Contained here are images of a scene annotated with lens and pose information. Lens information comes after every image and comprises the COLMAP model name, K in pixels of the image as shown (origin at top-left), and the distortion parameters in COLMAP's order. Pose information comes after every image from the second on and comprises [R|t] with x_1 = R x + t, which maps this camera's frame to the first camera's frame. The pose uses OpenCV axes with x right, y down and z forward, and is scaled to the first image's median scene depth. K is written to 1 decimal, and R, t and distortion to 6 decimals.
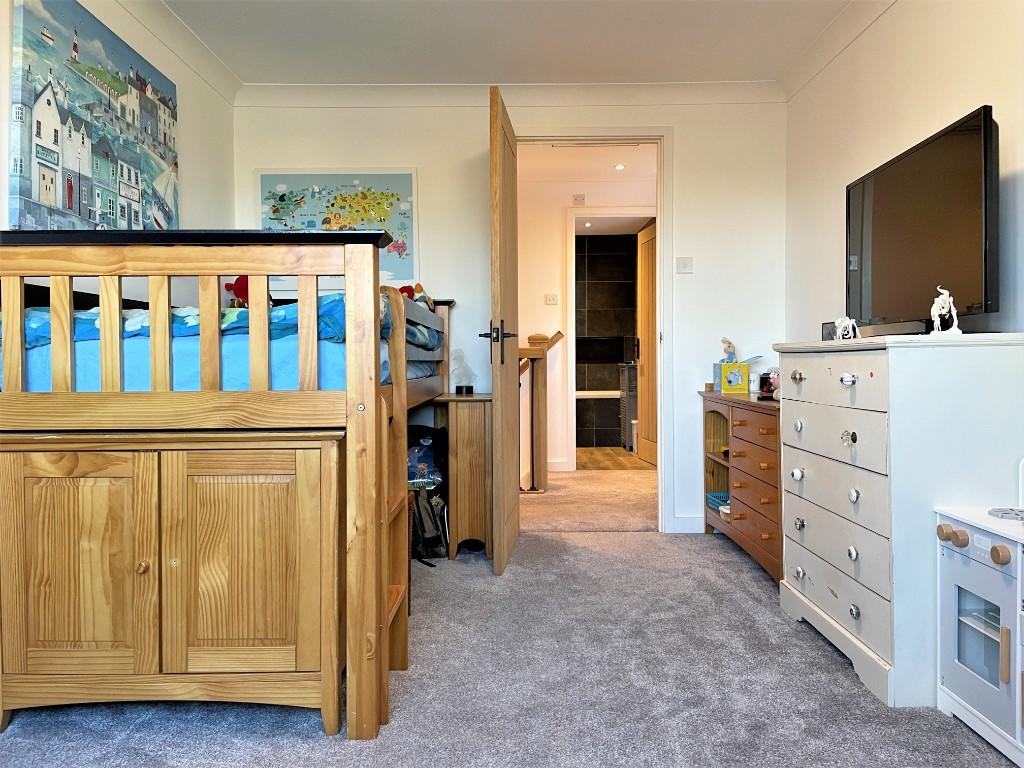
lens RADIAL K [[772.9, 0, 510.4], [0, 772.9, 379.8], [0, 0, 1]] dist [0.093691, -0.130213]
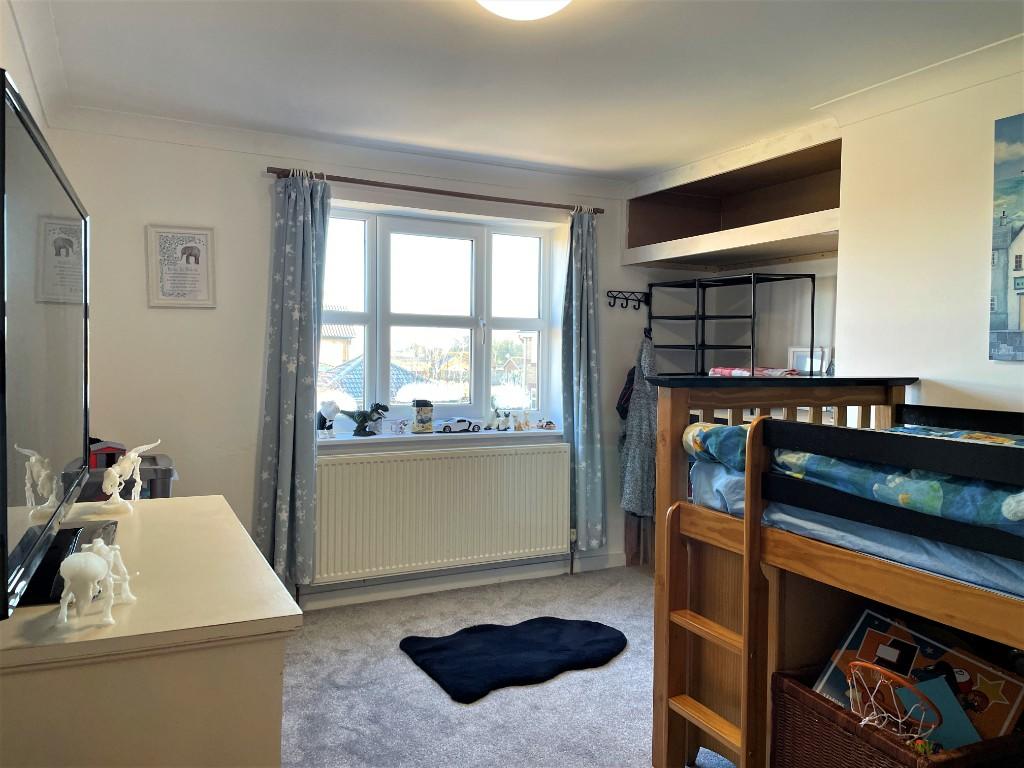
lens RADIAL K [[772.9, 0, 510.4], [0, 772.9, 379.8], [0, 0, 1]] dist [0.093691, -0.130213]
pose [[-0.894823, 0.010750, -0.446291, 0.457942], [-0.017686, 0.998072, 0.059502, -0.189557], [0.446070, 0.061137, -0.892907, 1.497603]]
